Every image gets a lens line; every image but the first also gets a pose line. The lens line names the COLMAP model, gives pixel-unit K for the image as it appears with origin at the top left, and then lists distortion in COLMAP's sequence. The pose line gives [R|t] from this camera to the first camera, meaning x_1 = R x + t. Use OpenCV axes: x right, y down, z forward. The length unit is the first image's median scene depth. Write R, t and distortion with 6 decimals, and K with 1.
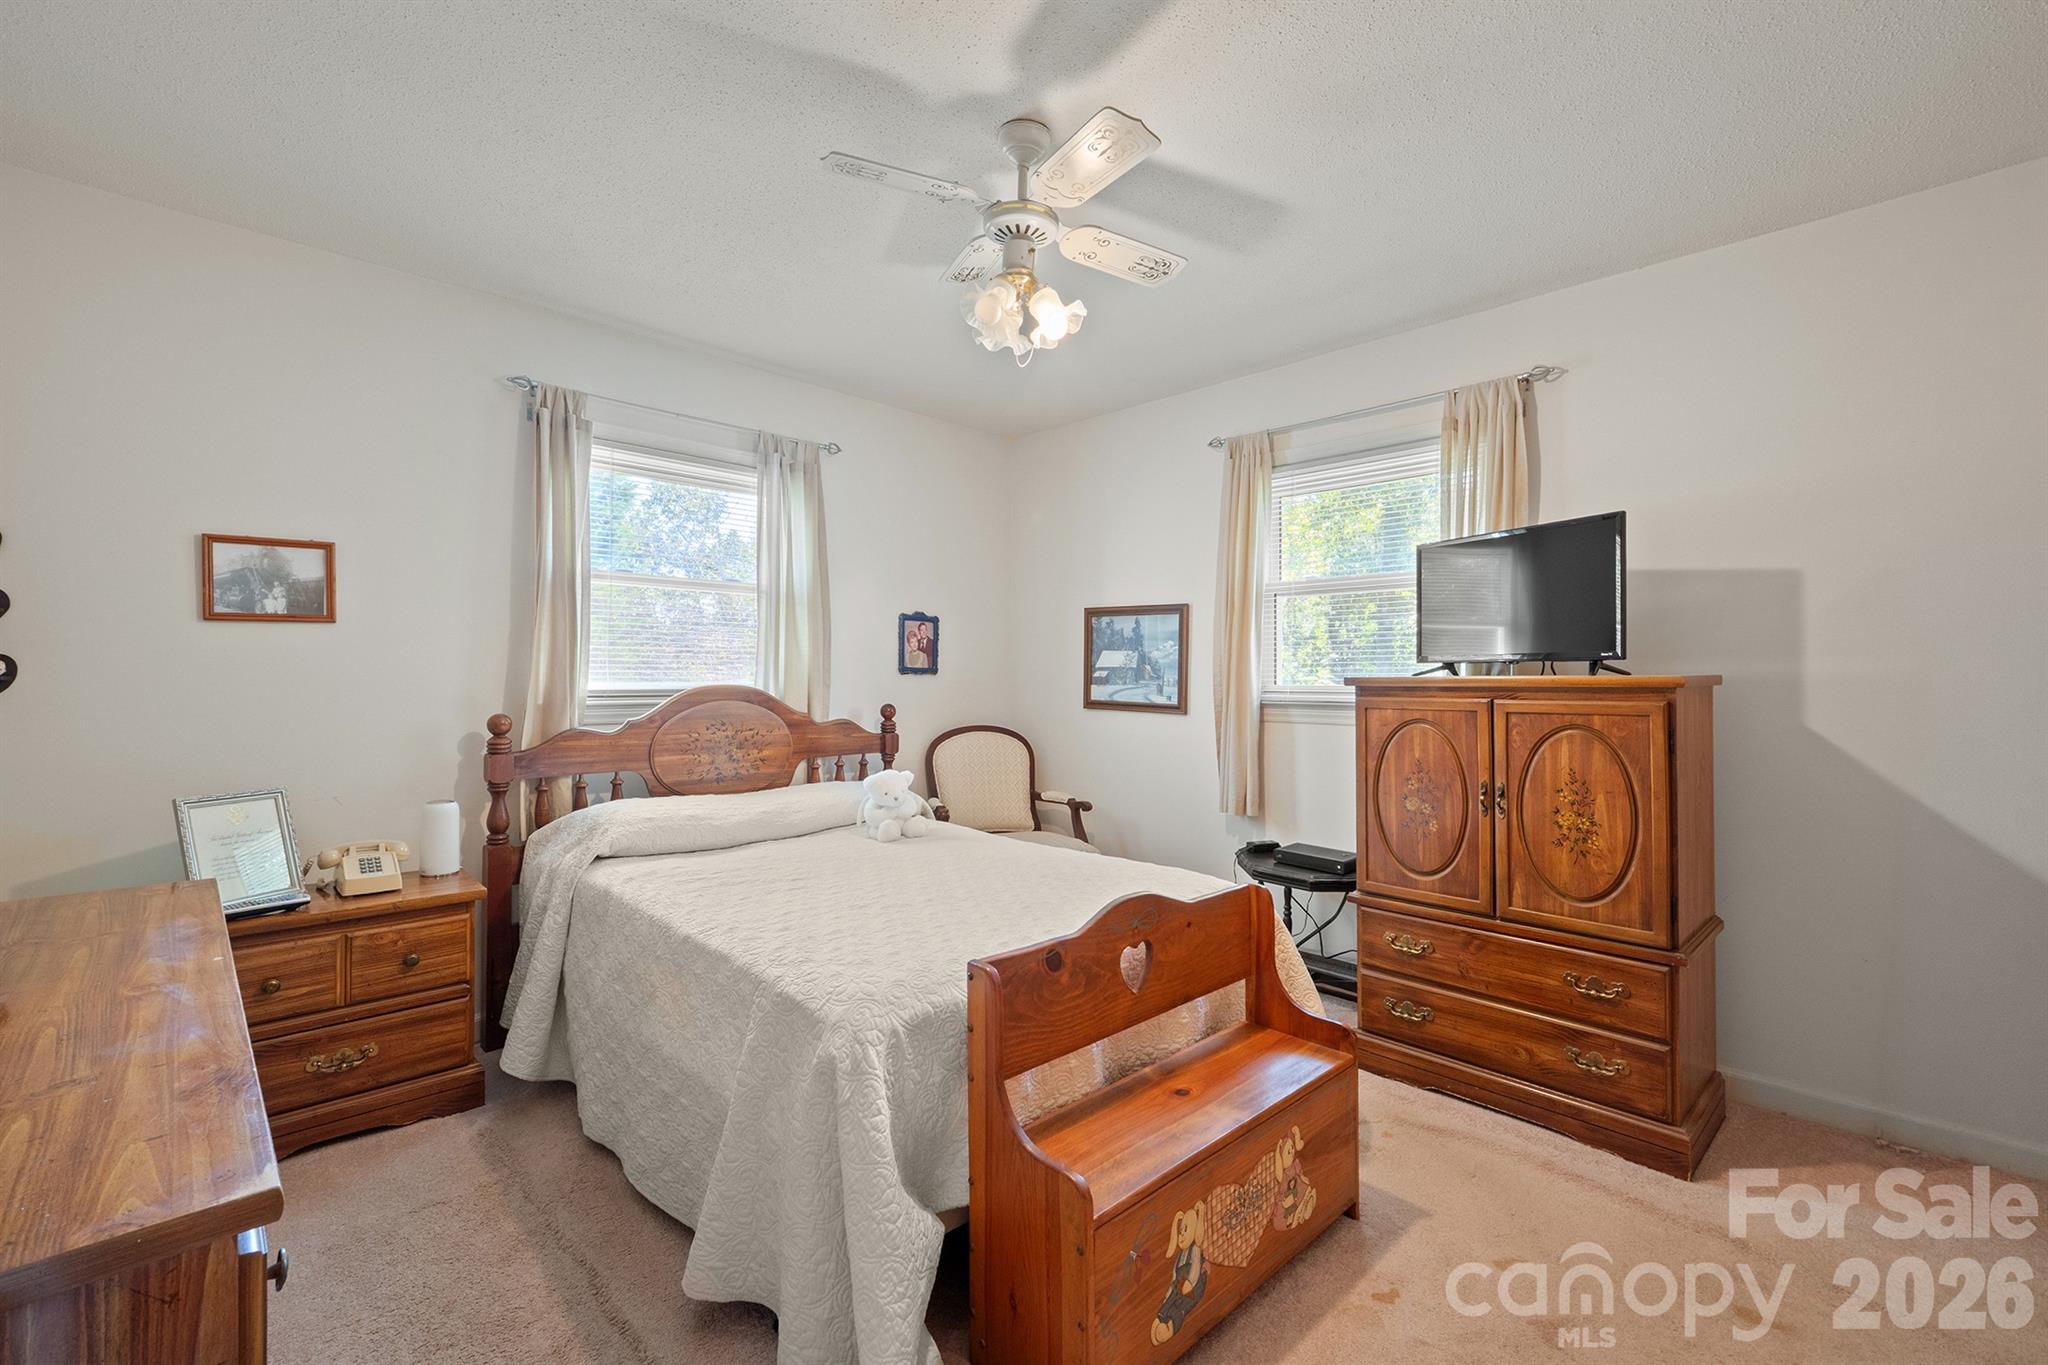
lens RADIAL K [[876.3, 0, 1027.0], [0, 876.3, 675.8], [0, 0, 1]] dist [-0.003545, -0.000223]
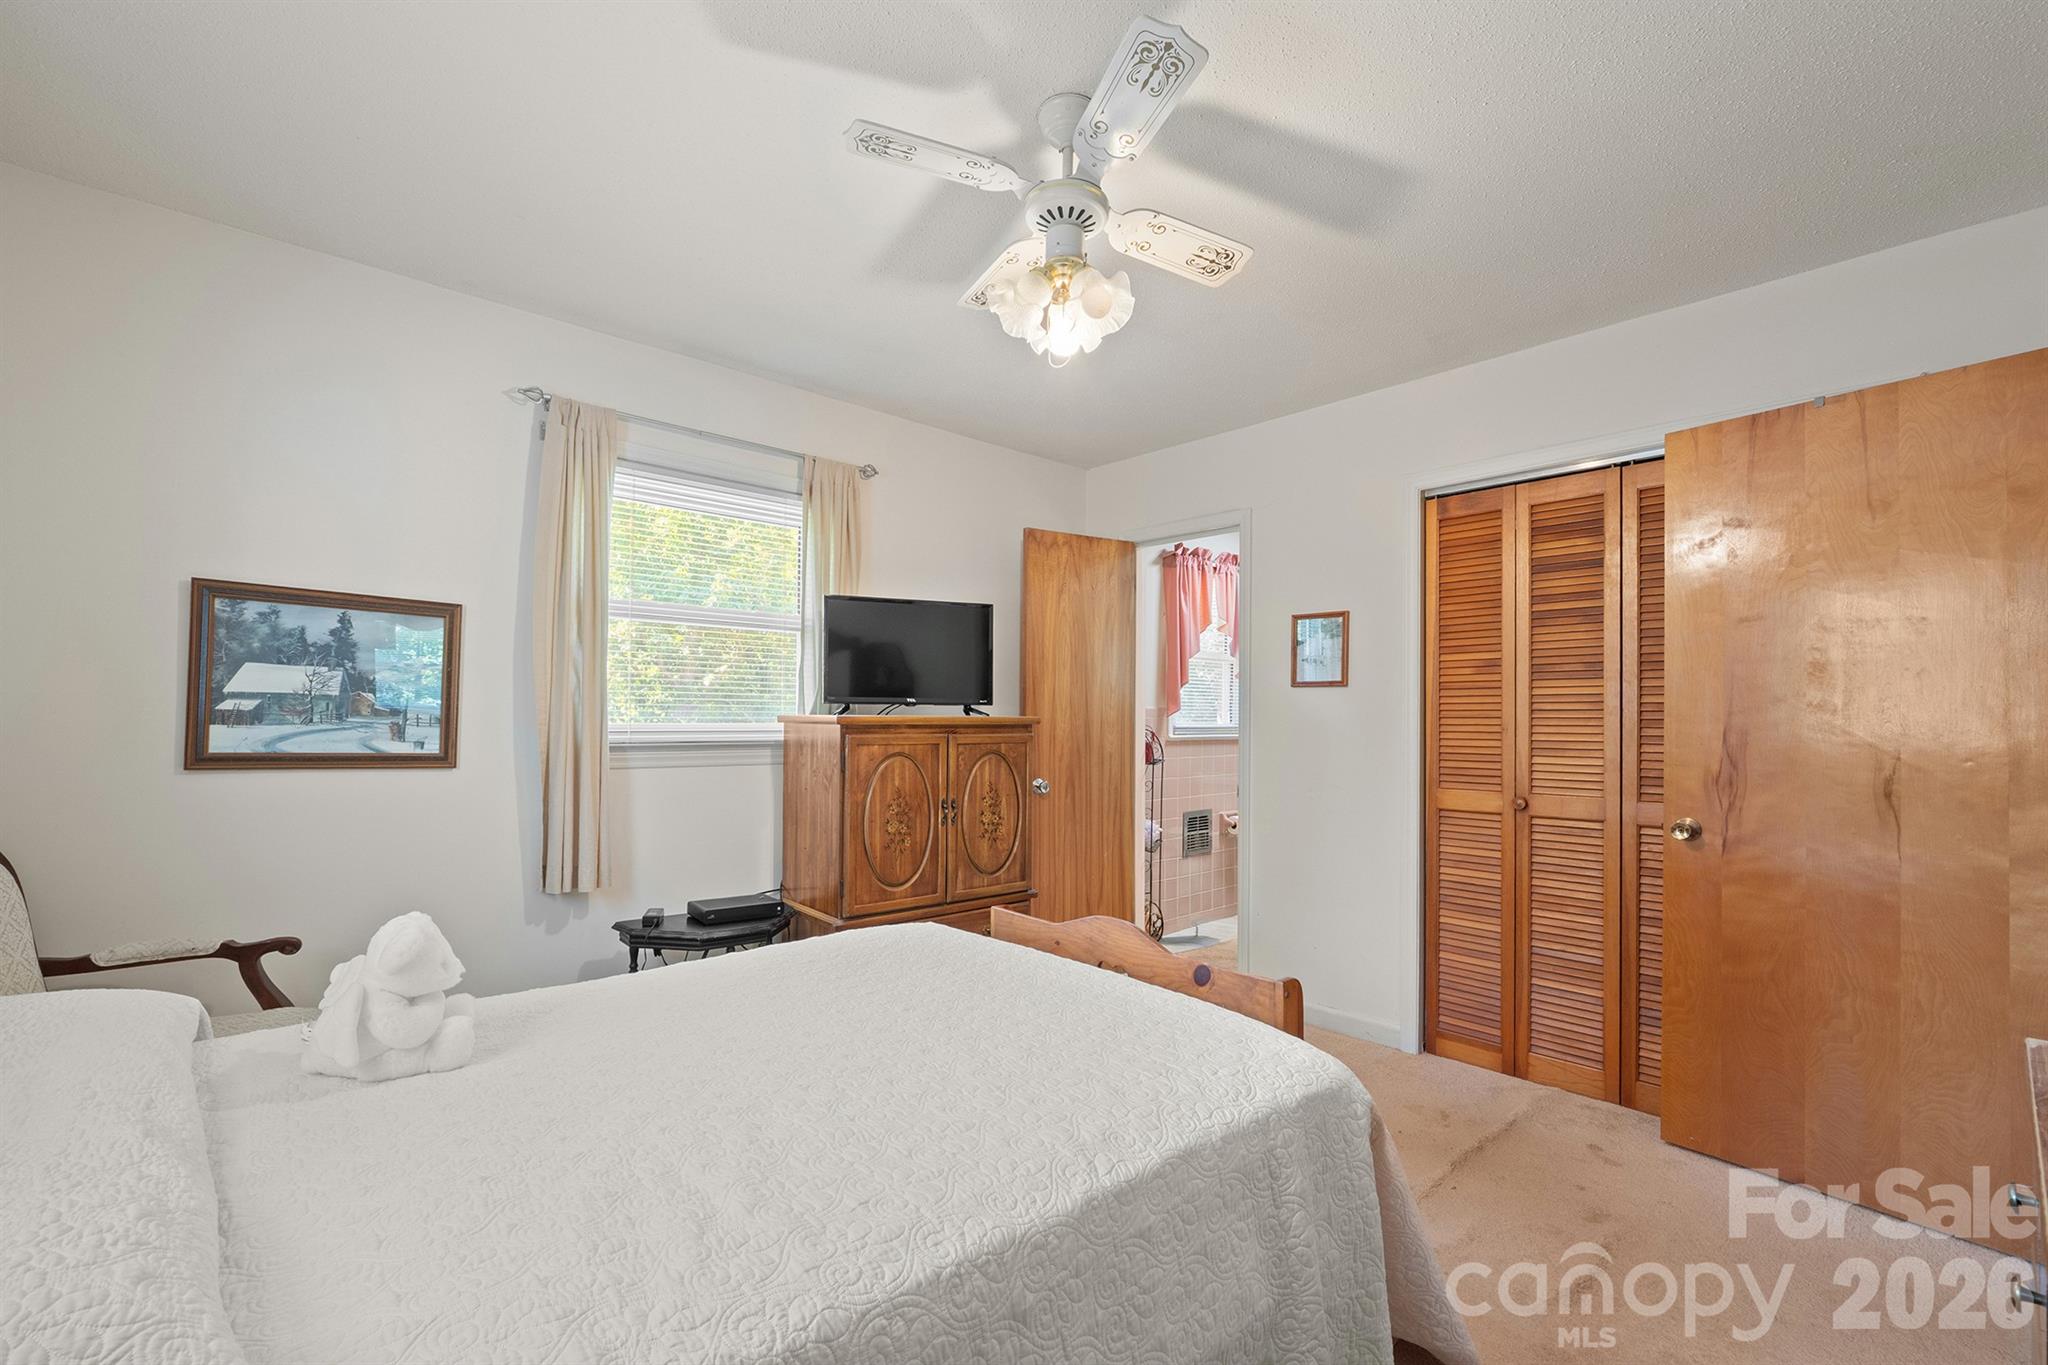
lens RADIAL K [[876.3, 0, 1034.1], [0, 876.3, 723.4], [0, 0, 1]] dist [-0.003545, -0.000223]
pose [[0.039711, -0.002893, 0.999207, -0.491390], [-0.008097, 0.999962, 0.003217, 0.004227], [-0.999178, -0.008218, 0.039686, 0.542240]]
